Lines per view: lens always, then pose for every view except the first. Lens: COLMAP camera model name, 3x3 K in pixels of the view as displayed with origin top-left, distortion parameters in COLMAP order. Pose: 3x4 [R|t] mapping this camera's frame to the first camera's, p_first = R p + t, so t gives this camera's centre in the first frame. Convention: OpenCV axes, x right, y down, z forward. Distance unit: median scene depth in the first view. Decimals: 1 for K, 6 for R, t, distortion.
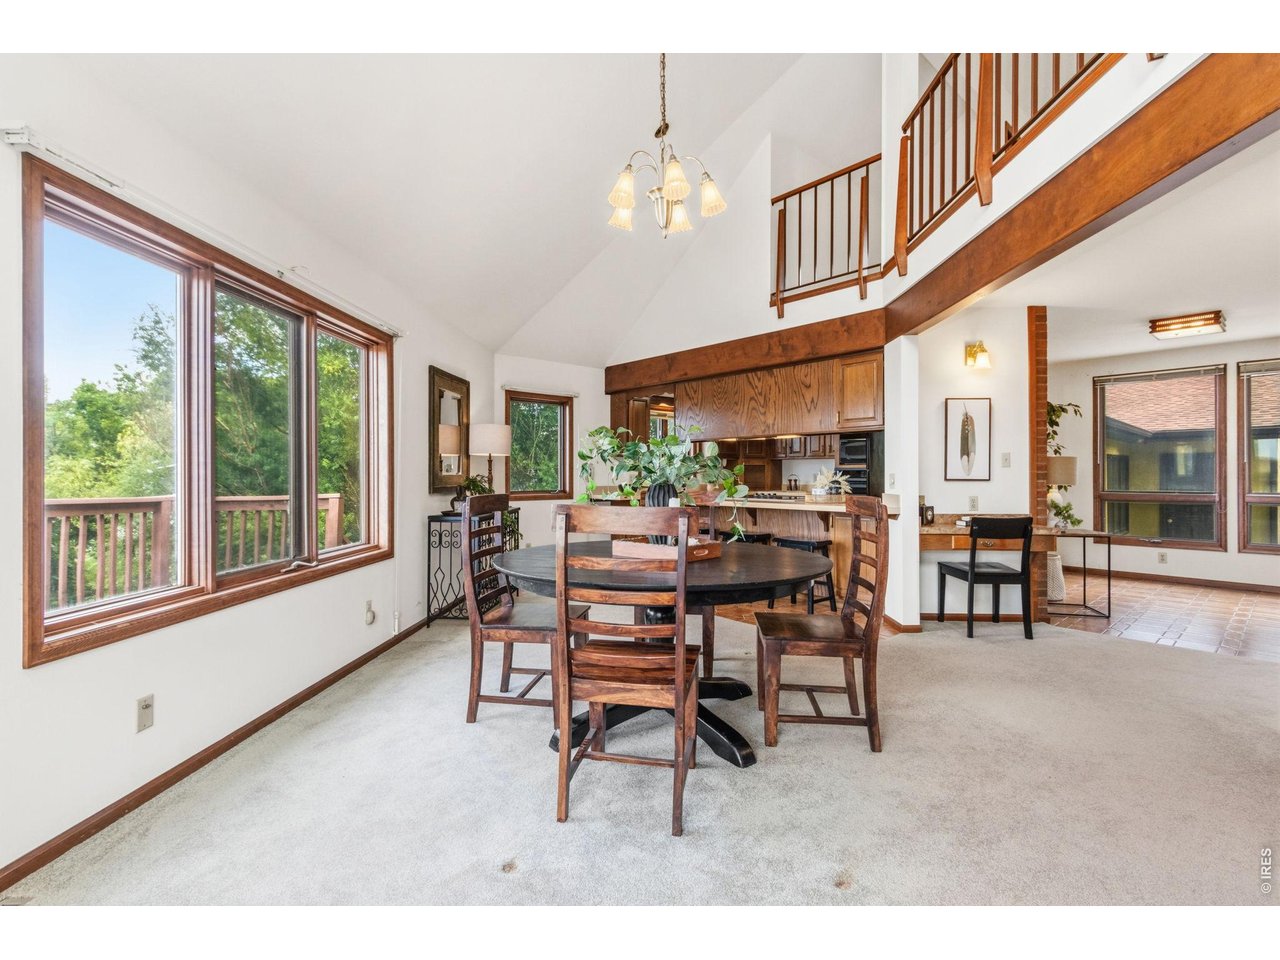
lens RADIAL K [[595.2, 0, 641.5], [0, 595.2, 473.2], [0, 0, 1]] dist [0.002181, 0.000105]
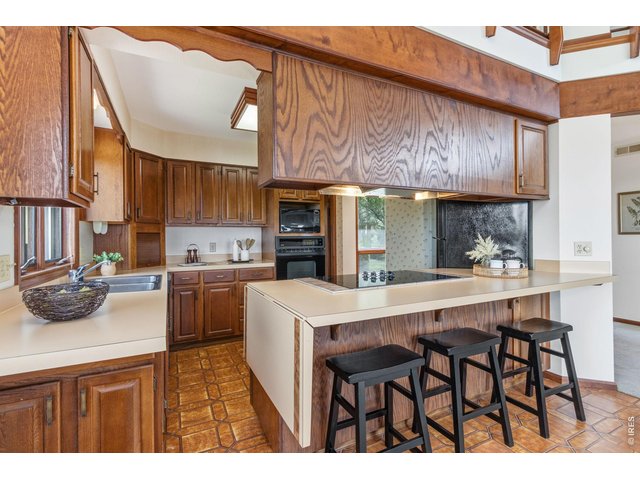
lens RADIAL K [[297.6, 0, 320.7], [0, 297.6, 236.6], [0, 0, 1]] dist [0.002181, 0.000105]
pose [[0.267911, 0.000593, 0.963443, -0.173251], [0.008773, 0.999957, -0.003055, -0.008405], [-0.963404, 0.009270, 0.267895, 1.028677]]
